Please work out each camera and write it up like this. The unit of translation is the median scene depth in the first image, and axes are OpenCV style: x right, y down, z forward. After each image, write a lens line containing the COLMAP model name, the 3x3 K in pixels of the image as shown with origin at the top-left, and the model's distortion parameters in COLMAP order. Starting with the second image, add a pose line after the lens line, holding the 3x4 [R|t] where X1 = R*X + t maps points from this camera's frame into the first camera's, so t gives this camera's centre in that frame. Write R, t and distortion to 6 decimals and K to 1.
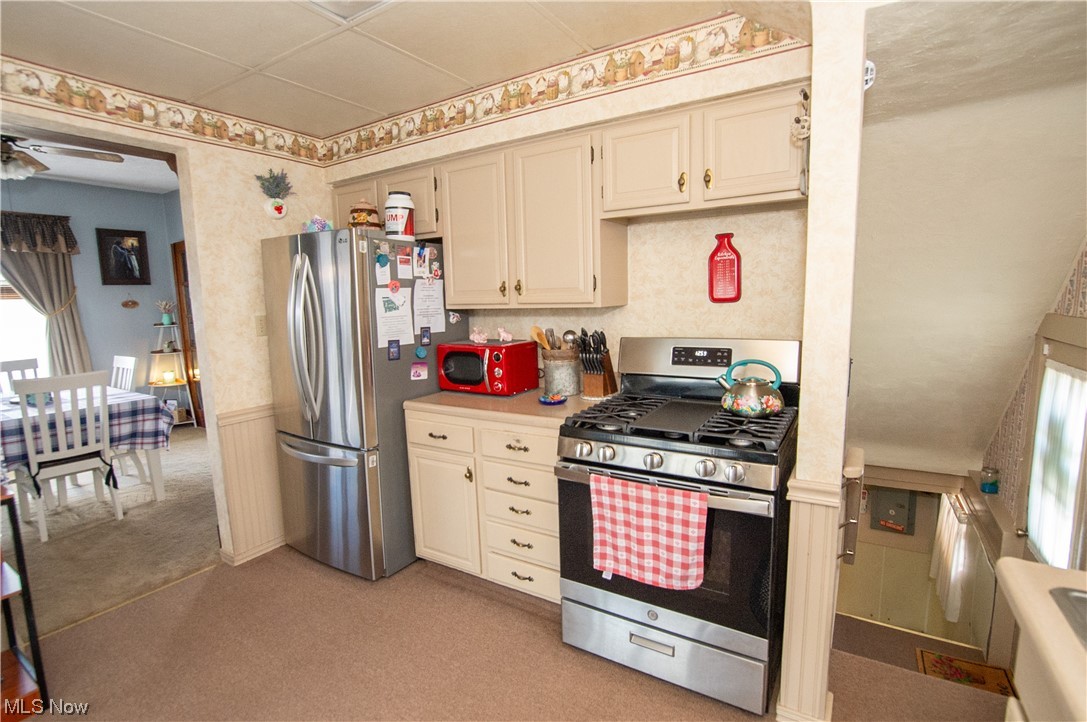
lens RADIAL K [[516.3, 0, 543.5], [0, 516.3, 361.0], [0, 0, 1]] dist [-0.024726, 0.001067]
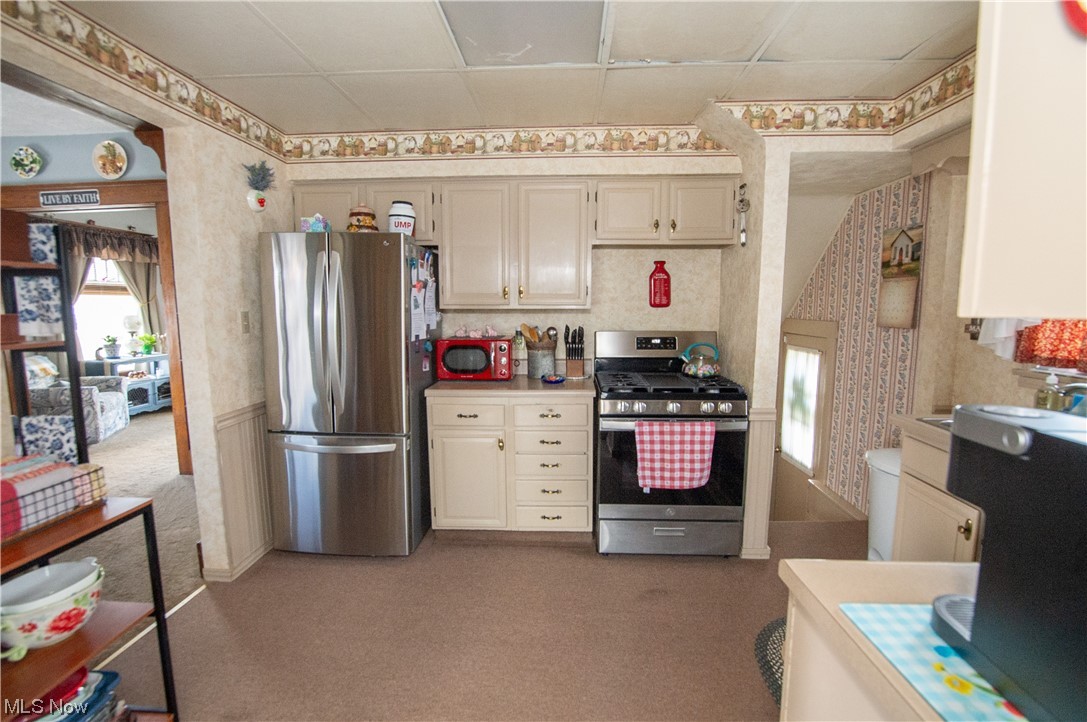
lens RADIAL K [[505.5, 0, 537.9], [0, 505.5, 361.3], [0, 0, 1]] dist [-0.021708, -0.000157]
pose [[0.870739, -0.028965, 0.490891, -0.676154], [0.039727, 0.999144, -0.011514, 0.044283], [-0.490137, 0.029528, 0.871145, -0.087638]]
